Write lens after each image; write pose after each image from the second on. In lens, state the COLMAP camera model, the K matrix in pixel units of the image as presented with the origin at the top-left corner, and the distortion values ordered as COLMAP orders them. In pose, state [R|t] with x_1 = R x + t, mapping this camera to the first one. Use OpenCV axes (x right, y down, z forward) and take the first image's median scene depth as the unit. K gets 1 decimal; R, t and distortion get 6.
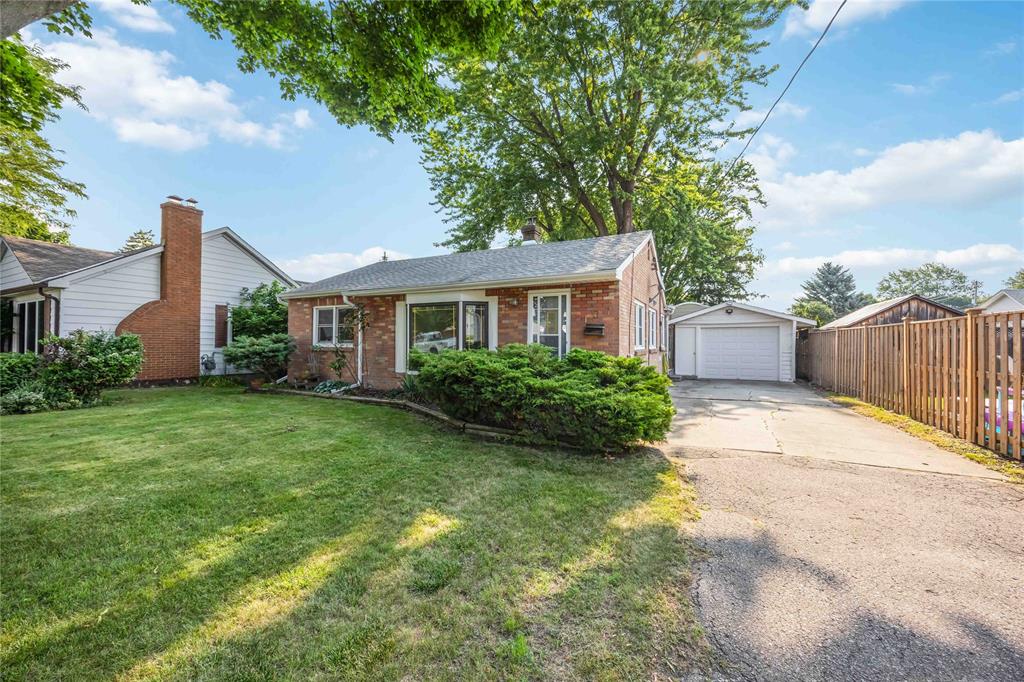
lens RADIAL K [[390.6, 0, 512.5], [0, 390.6, 341.6], [0, 0, 1]] dist [-0.004319, -0.000156]
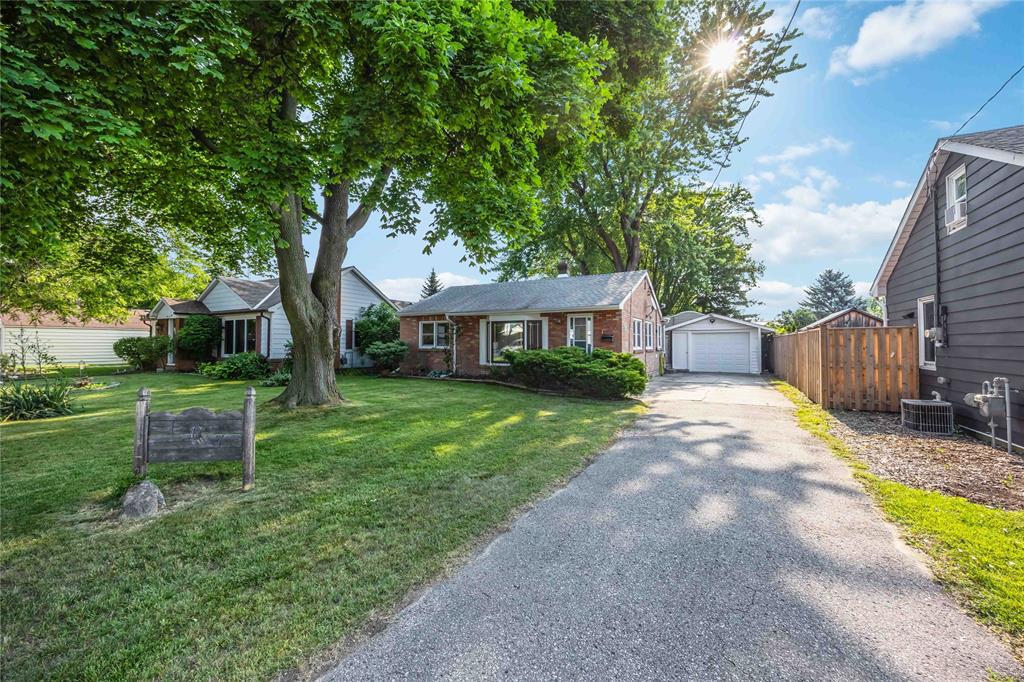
lens RADIAL K [[390.6, 0, 511.4], [0, 390.6, 341.1], [0, 0, 1]] dist [-0.004319, -0.000156]
pose [[0.998832, -0.003561, -0.048181, -0.092105], [0.003308, 0.999980, -0.005336, -0.006005], [0.048199, 0.005171, 0.998824, -0.521951]]
